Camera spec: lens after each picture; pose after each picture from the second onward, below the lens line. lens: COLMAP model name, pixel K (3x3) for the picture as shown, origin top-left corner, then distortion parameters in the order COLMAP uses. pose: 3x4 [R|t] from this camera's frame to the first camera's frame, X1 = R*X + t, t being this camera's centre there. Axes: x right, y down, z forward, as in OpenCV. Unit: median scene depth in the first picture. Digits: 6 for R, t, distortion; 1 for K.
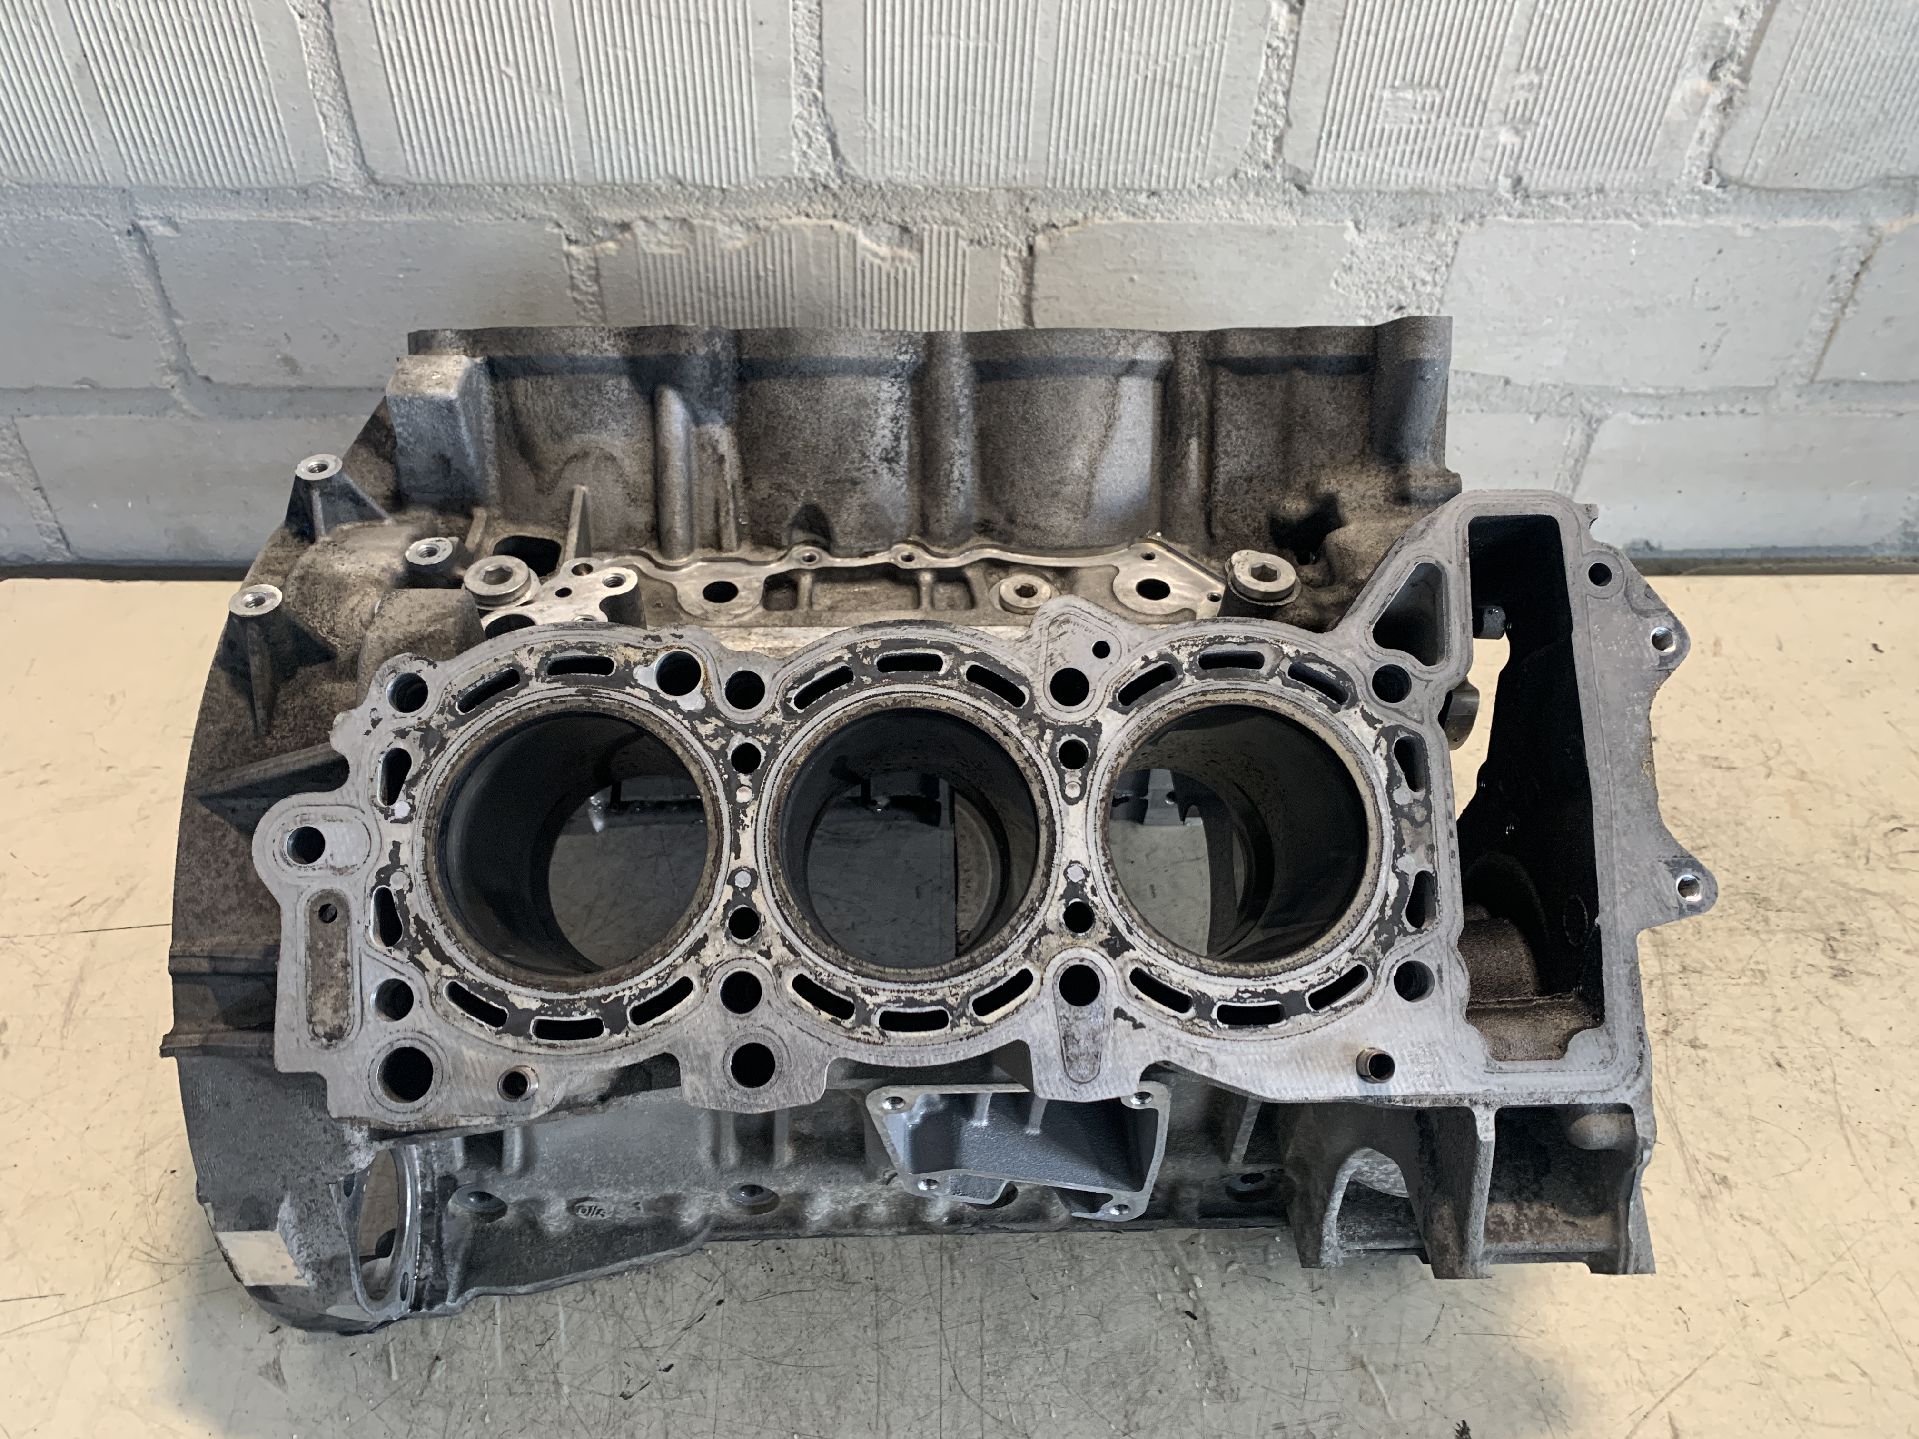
lens RADIAL K [[1488.9, 0, 960.0], [0, 1488.9, 714.4], [0, 0, 1]] dist [-0.002511, 0.007989]
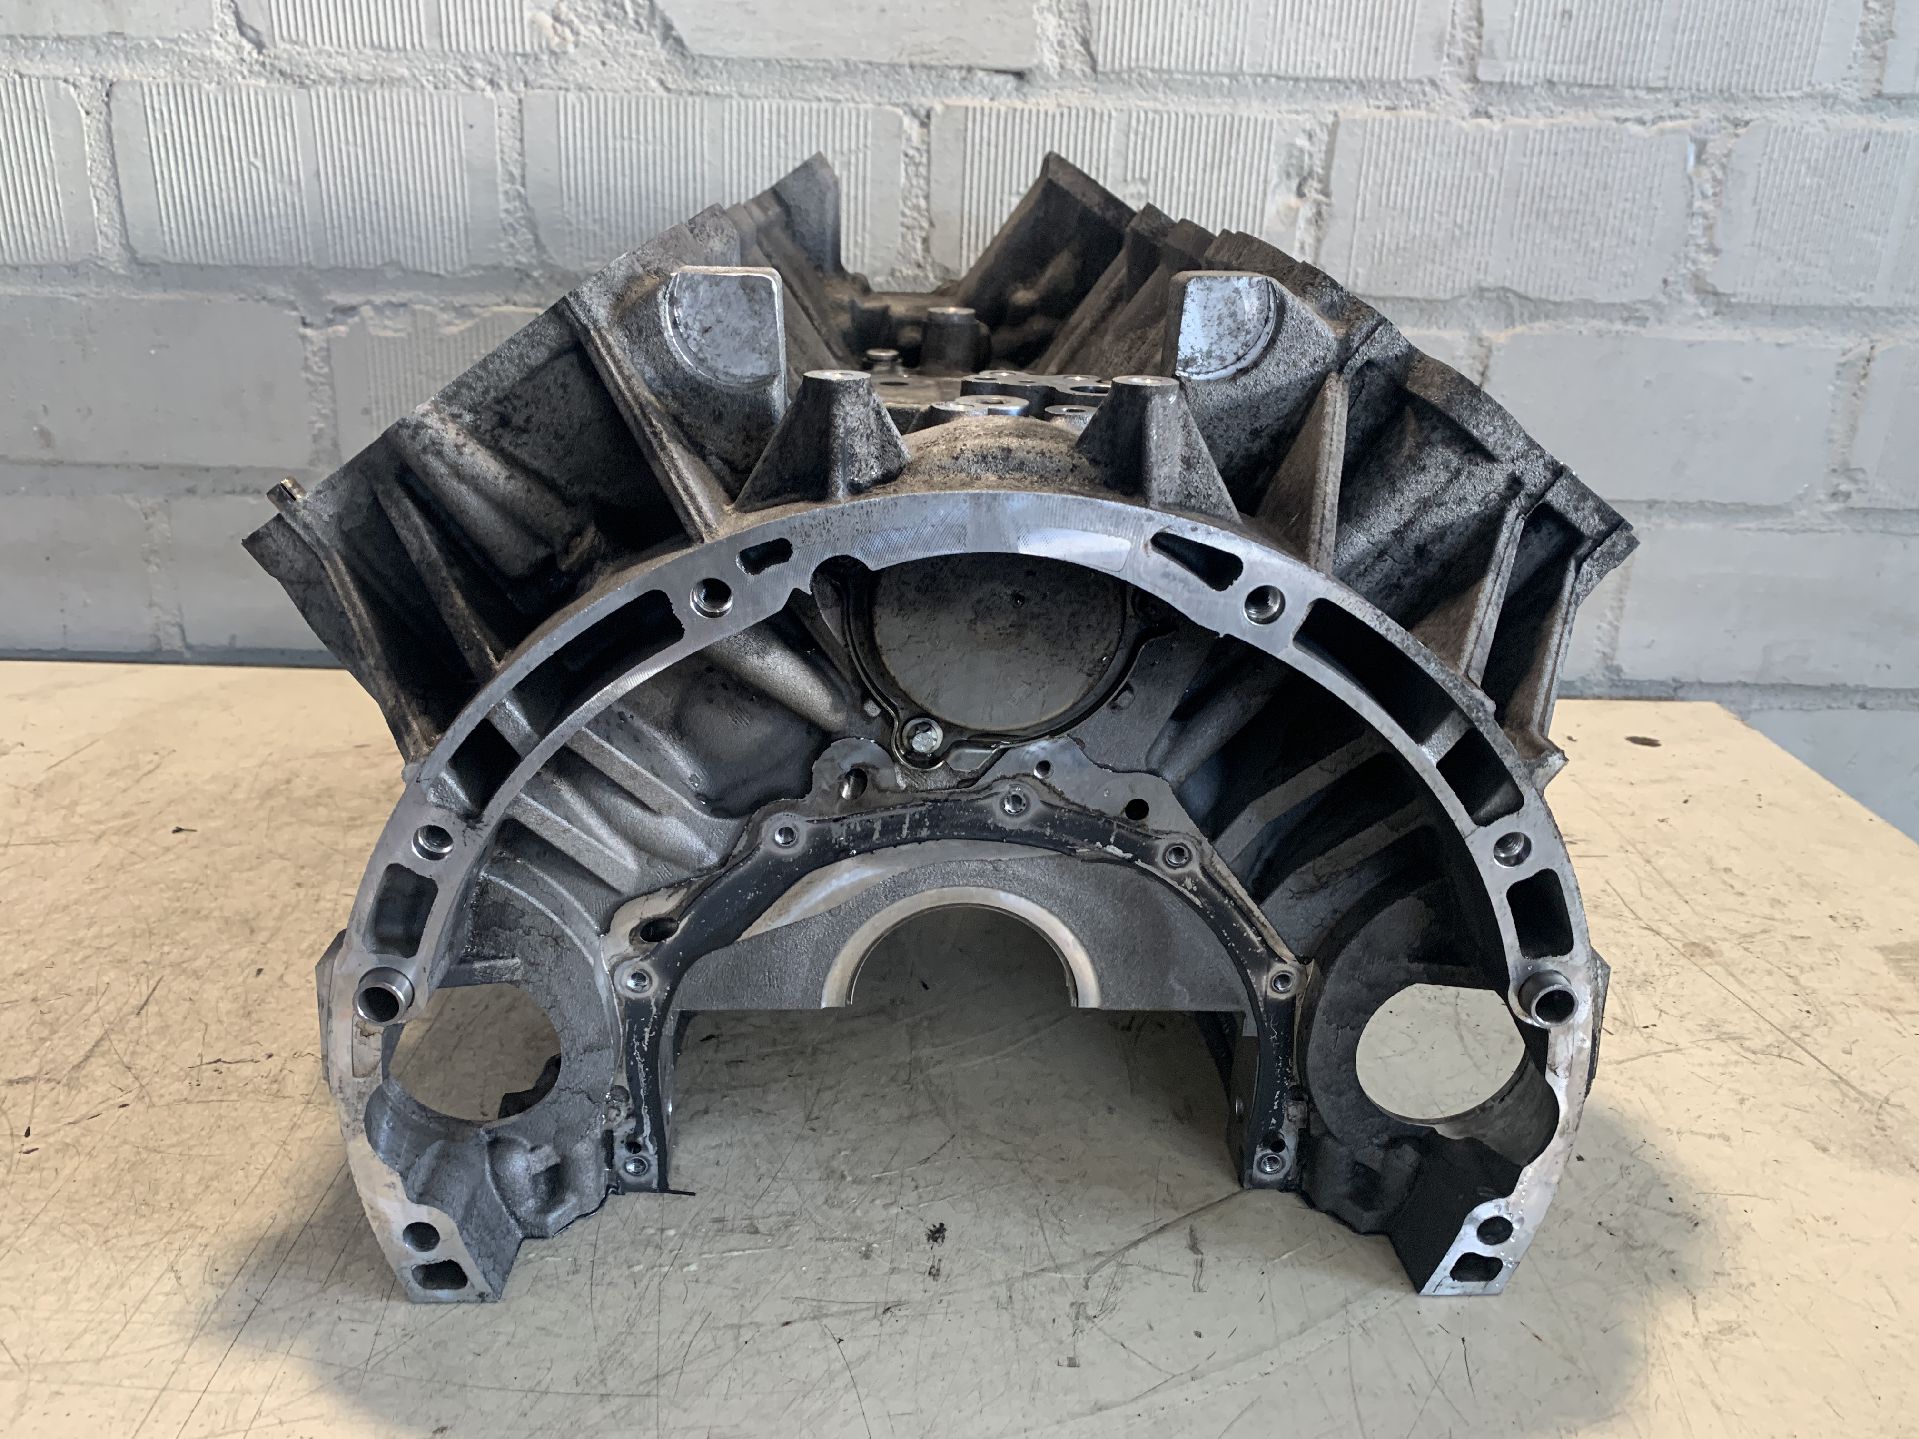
lens RADIAL K [[1488.9, 0, 943.8], [0, 1488.9, 731.4], [0, 0, 1]] dist [-0.002511, 0.007989]
pose [[0.999509, 0.015578, -0.027202, 0.276846], [-0.024797, 0.923775, -0.382132, 0.416515], [0.019176, 0.382619, 0.923707, 0.093224]]
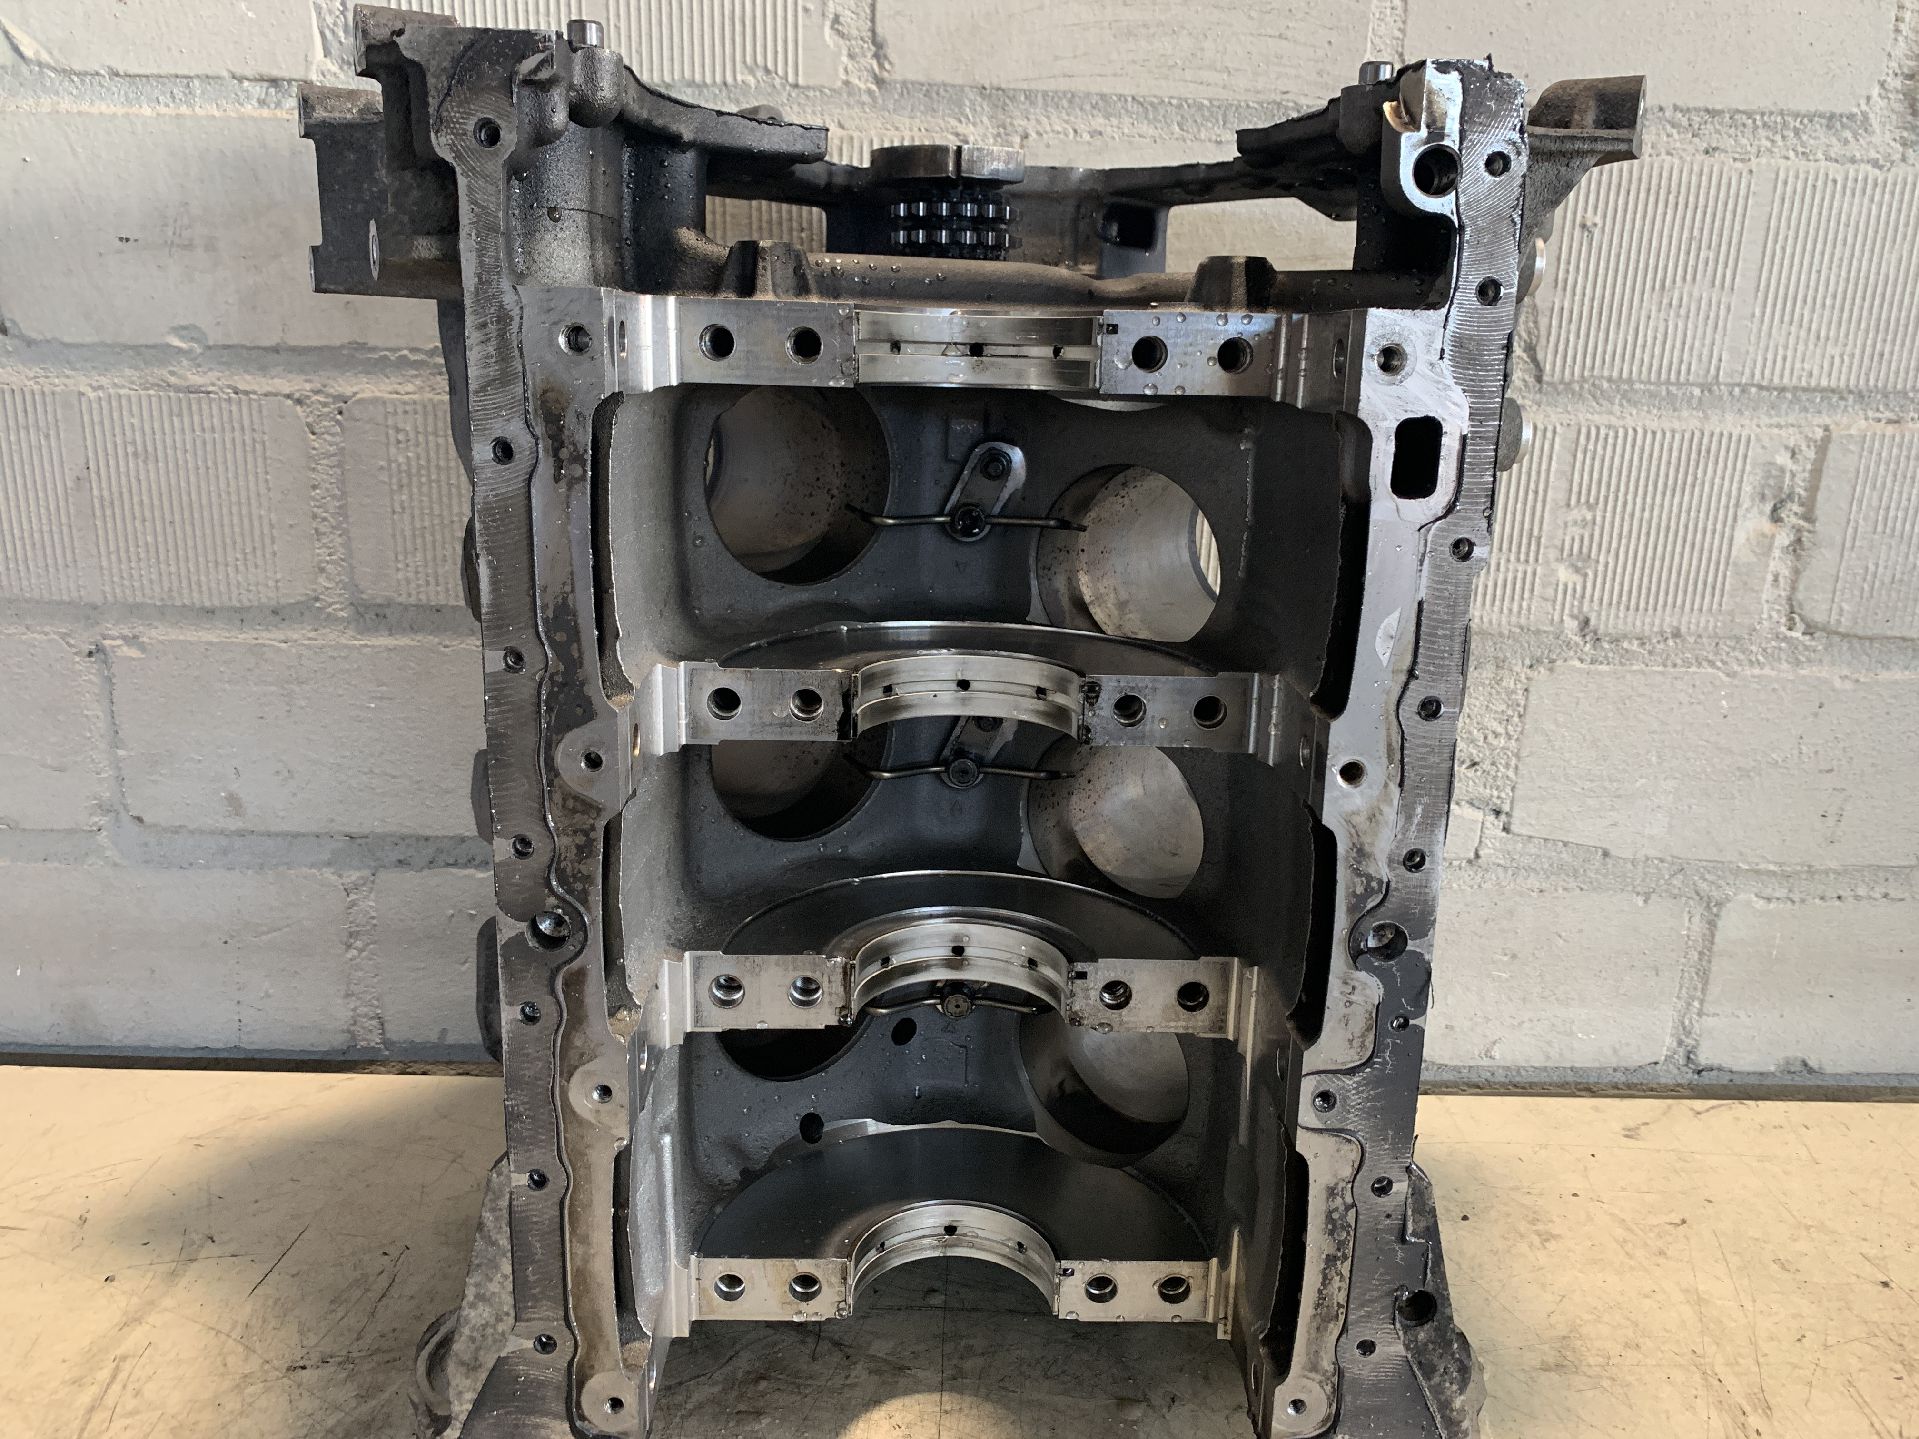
lens RADIAL K [[1488.9, 0, 965.7], [0, 1488.9, 707.3], [0, 0, 1]] dist [-0.002511, 0.007989]
pose [[0.999621, 0.010296, -0.025529, 0.014755], [-0.020810, 0.889740, -0.455993, 0.127765], [0.018020, 0.456351, 0.889617, 0.207069]]
